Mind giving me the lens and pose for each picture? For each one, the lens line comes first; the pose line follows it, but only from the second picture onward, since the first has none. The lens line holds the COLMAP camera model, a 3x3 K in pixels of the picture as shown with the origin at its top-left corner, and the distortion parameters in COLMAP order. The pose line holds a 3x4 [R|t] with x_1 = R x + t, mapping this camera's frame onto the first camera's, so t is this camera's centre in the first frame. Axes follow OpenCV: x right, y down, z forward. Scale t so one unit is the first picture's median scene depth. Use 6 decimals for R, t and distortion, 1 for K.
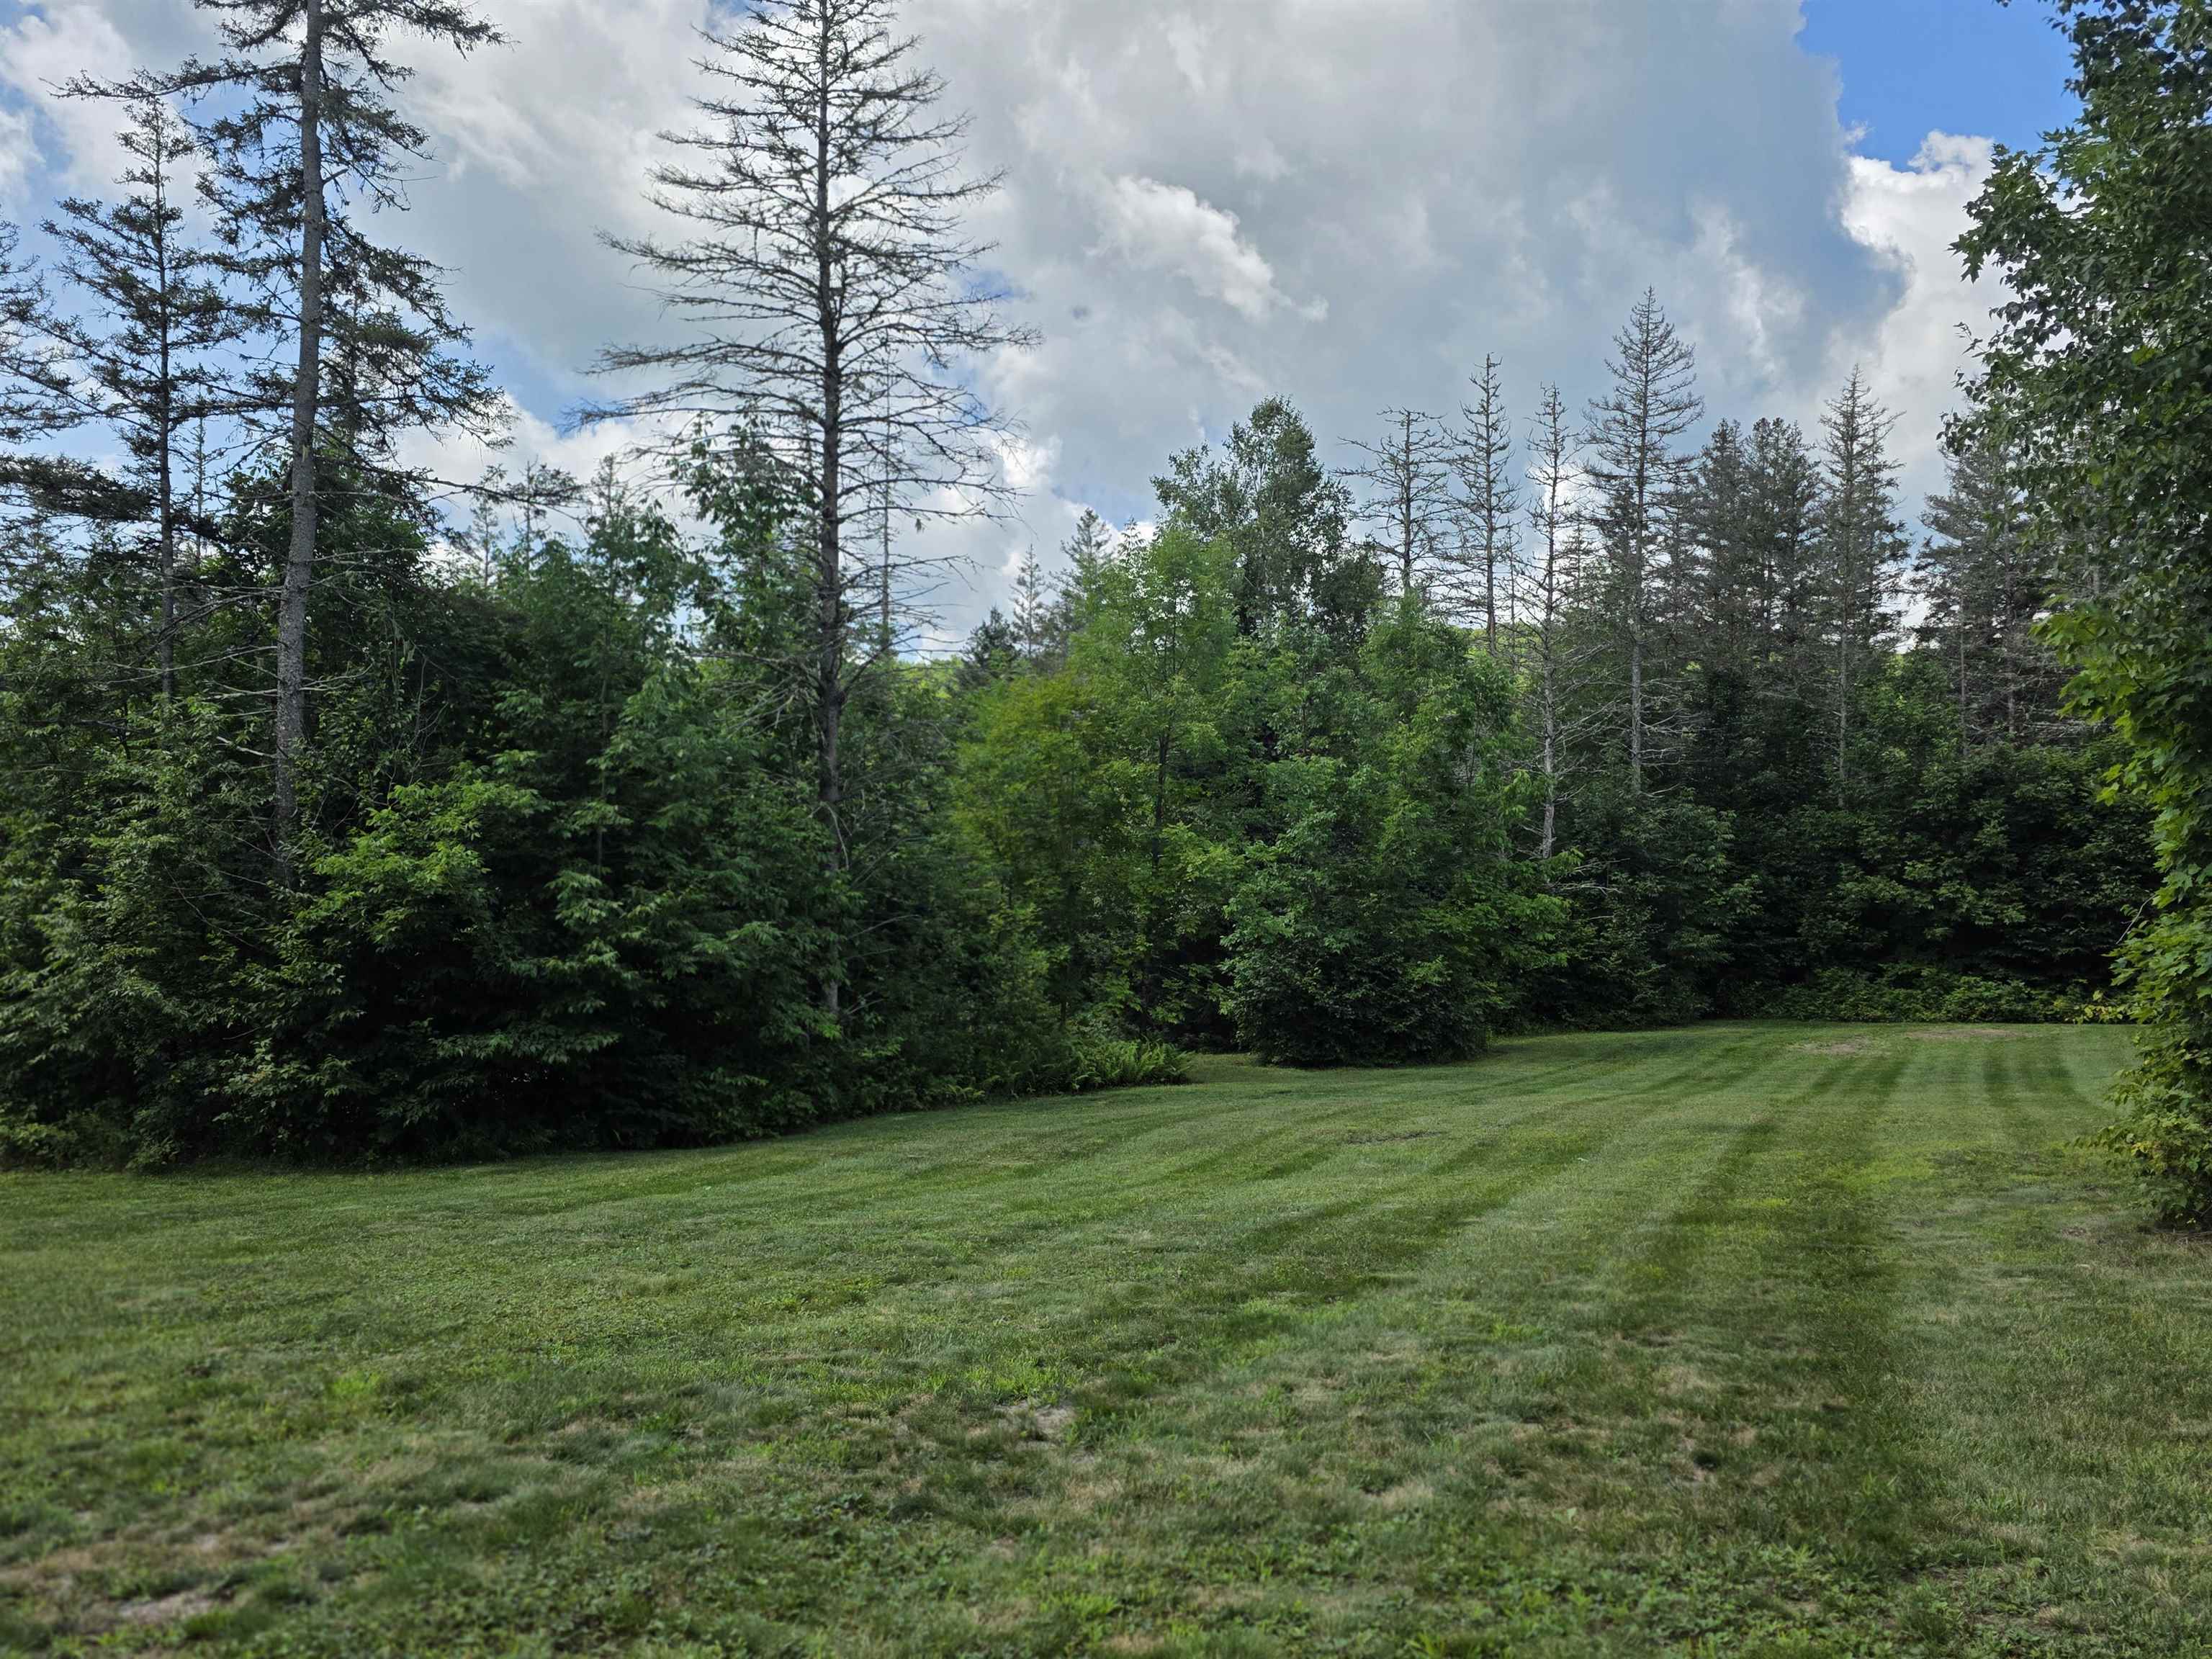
lens RADIAL K [[1511.8, 0, 1106.0], [0, 1511.8, 829.5], [0, 0, 1]] dist [-0.005080, -0.025559]
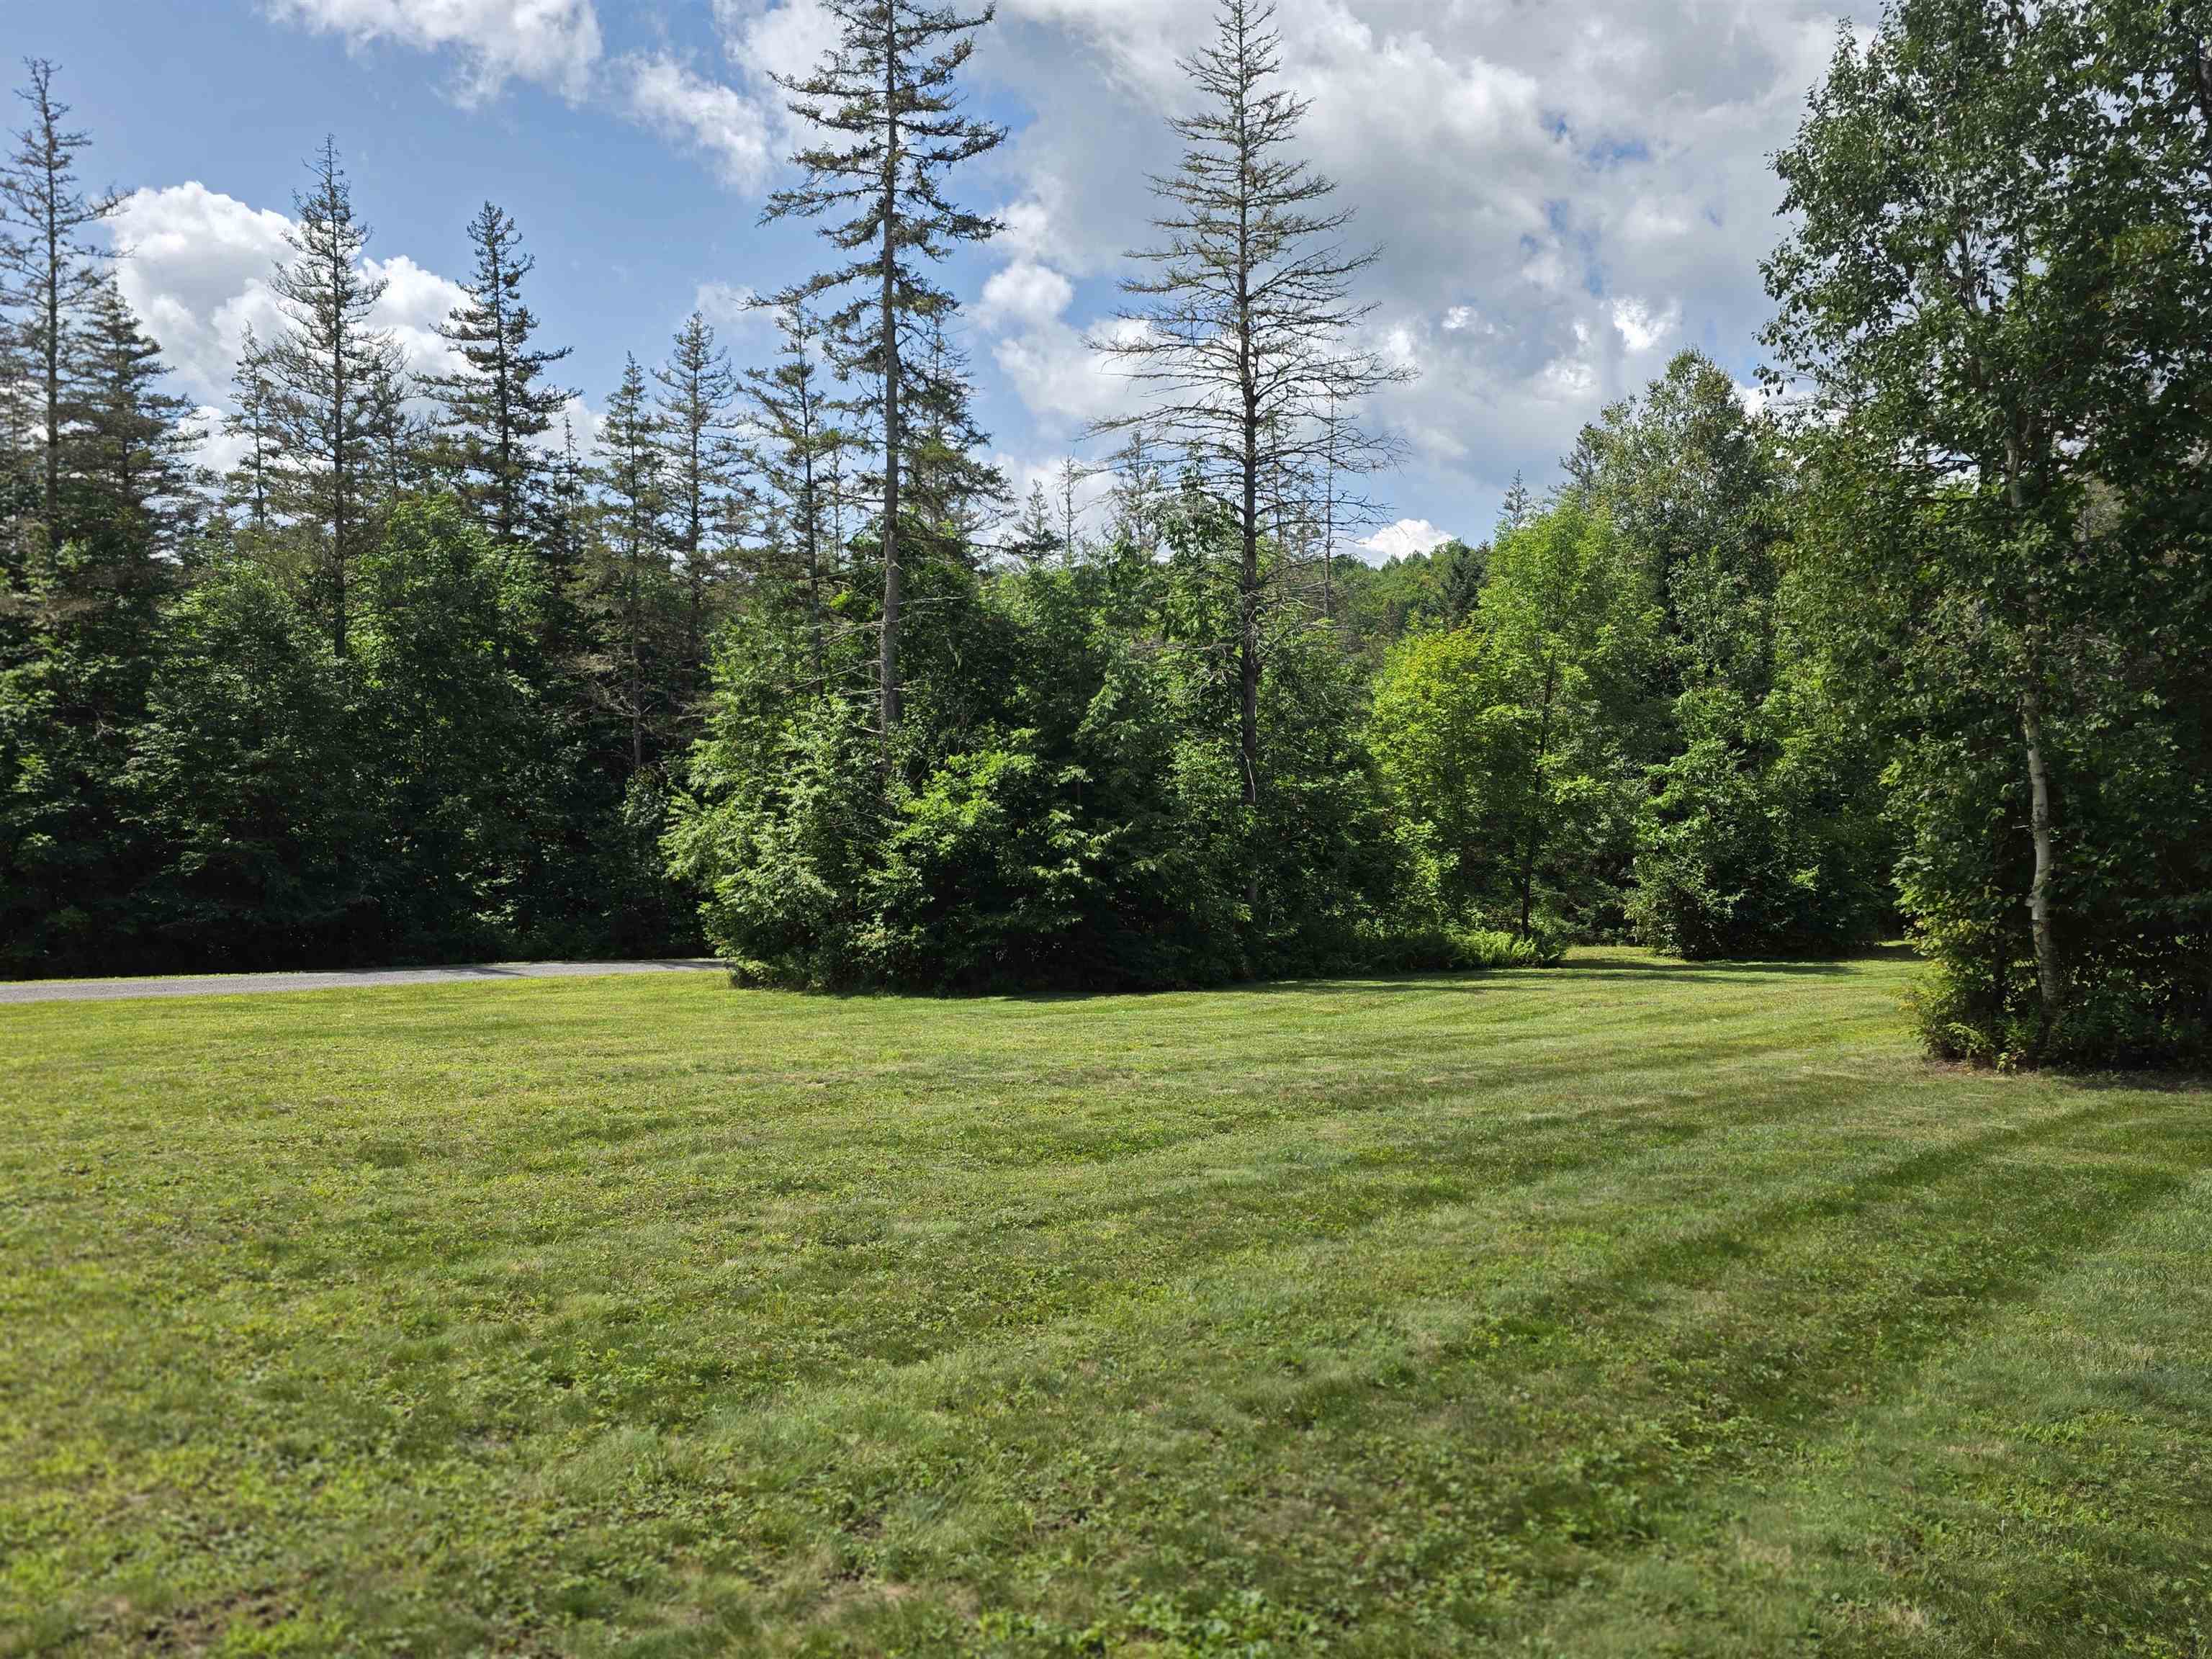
lens RADIAL K [[1511.8, 0, 1106.0], [0, 1511.8, 829.5], [0, 0, 1]] dist [-0.005080, -0.025559]
pose [[0.934109, 0.019140, -0.356475, 0.220247], [0.012834, 0.996116, 0.087115, -0.080334], [0.356757, -0.085950, 0.930235, -0.371304]]
